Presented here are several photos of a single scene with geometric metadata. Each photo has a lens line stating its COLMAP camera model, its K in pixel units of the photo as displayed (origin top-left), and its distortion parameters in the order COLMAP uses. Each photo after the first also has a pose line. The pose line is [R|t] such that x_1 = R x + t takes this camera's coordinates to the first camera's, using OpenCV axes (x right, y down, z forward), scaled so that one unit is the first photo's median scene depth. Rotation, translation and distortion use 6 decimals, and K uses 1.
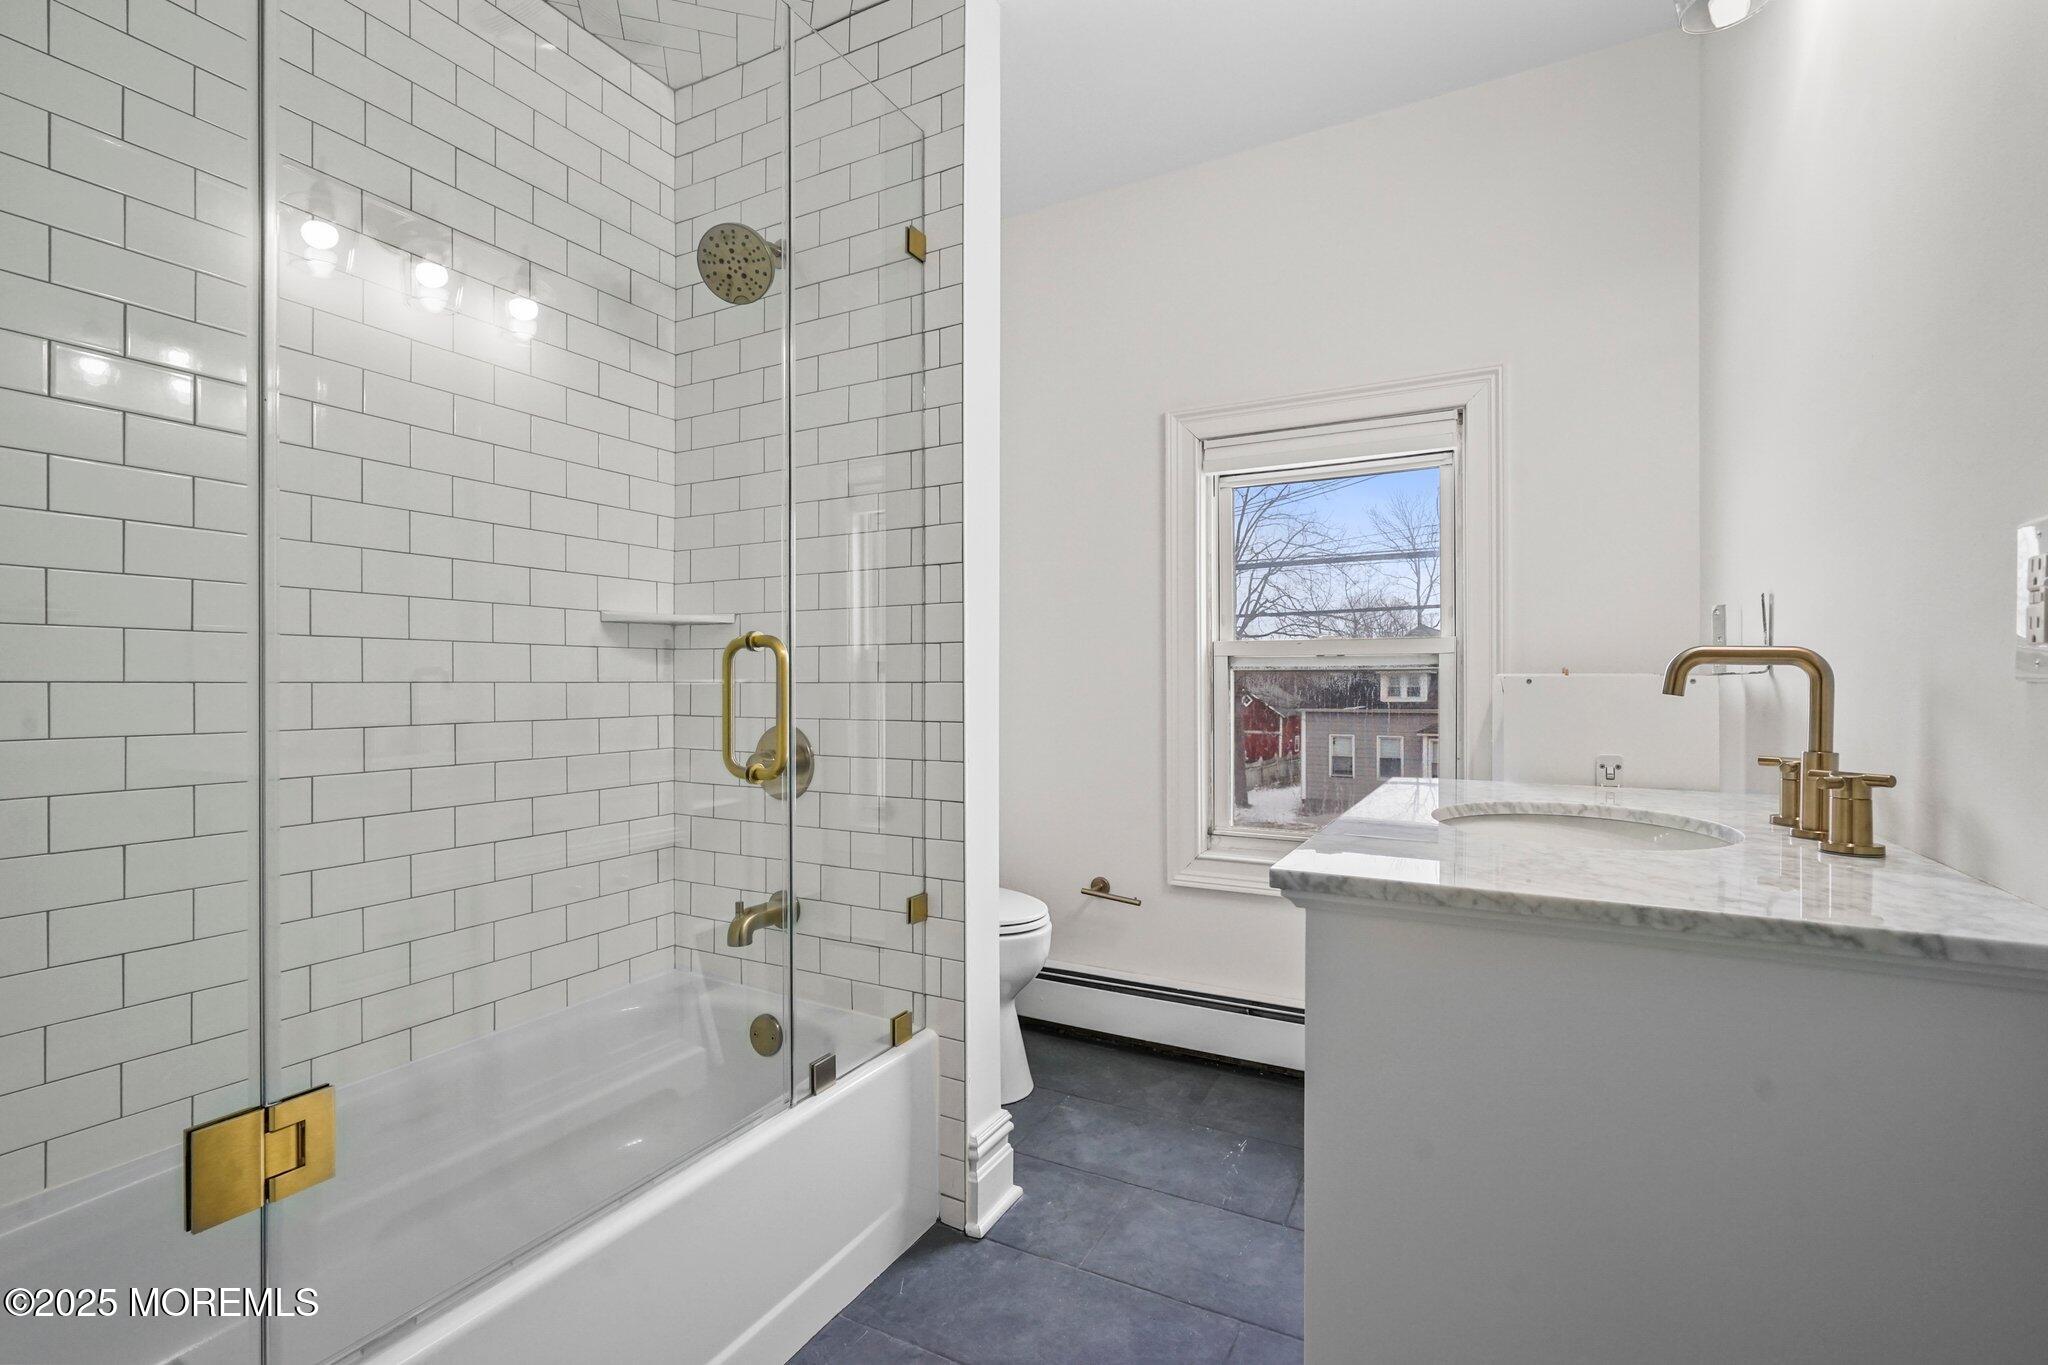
lens RADIAL K [[933.8, 0, 1014.0], [0, 933.8, 679.3], [0, 0, 1]] dist [-0.001121, 0.000223]
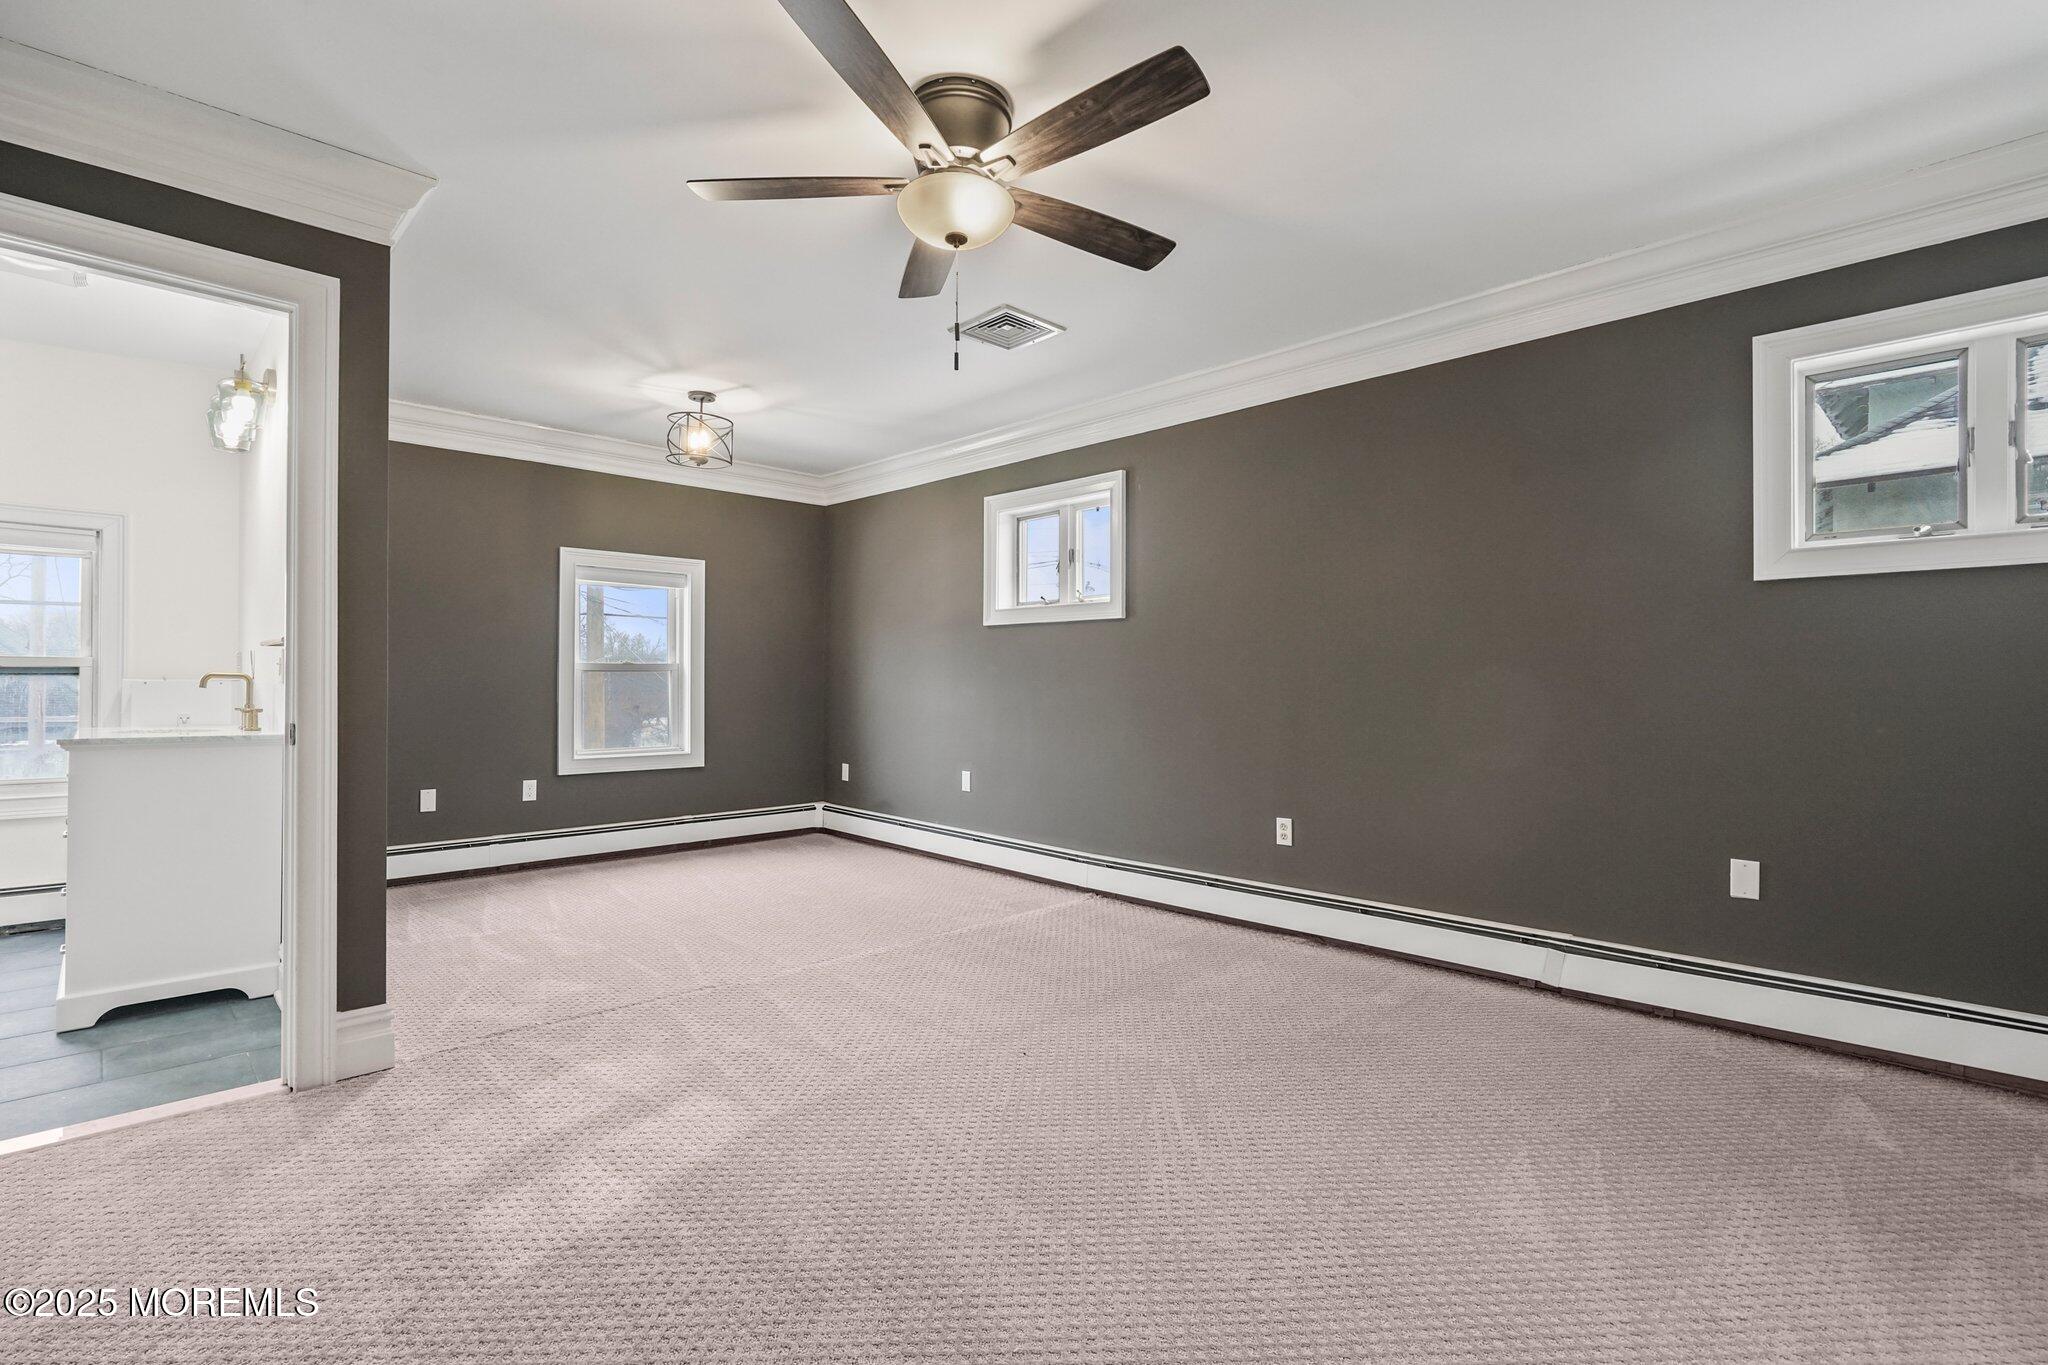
lens RADIAL K [[933.8, 0, 1014.0], [0, 933.8, 679.3], [0, 0, 1]] dist [-0.001121, 0.000223]
pose [[0.301656, 0.007557, 0.953387, -0.785716], [-0.004333, 0.999969, -0.006555, -0.001930], [-0.953407, -0.002154, 0.301680, -1.368786]]
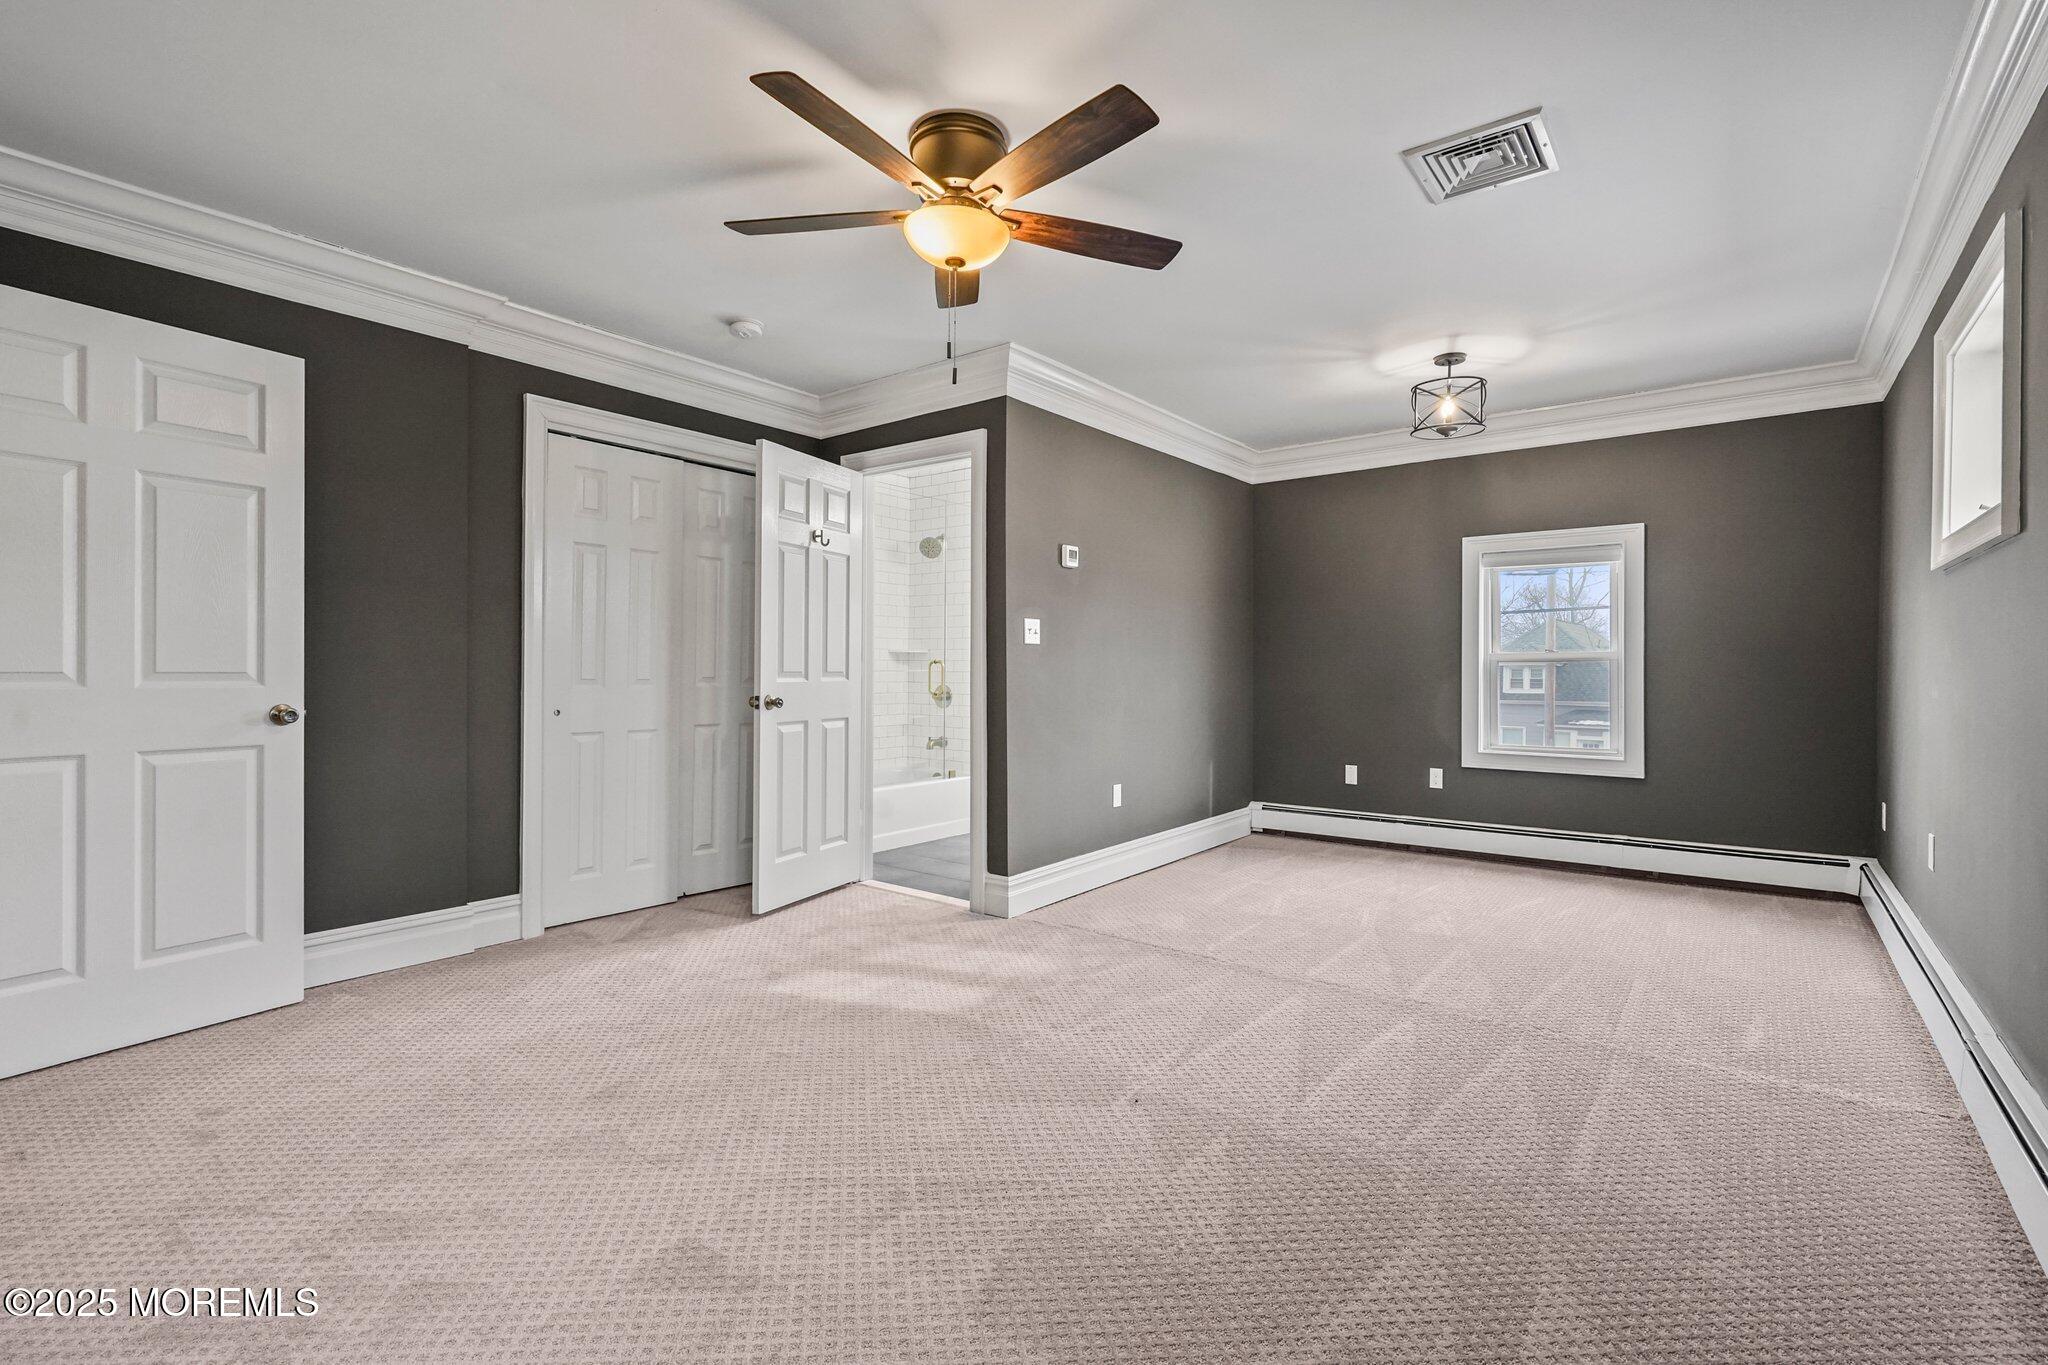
lens RADIAL K [[933.8, 0, 1014.0], [0, 933.8, 679.3], [0, 0, 1]] dist [-0.001121, 0.000223]
pose [[0.986916, 0.009575, -0.160951, 0.515774], [-0.007513, 0.999882, 0.013413, -0.015549], [0.161060, -0.012029, 0.986871, -2.145530]]
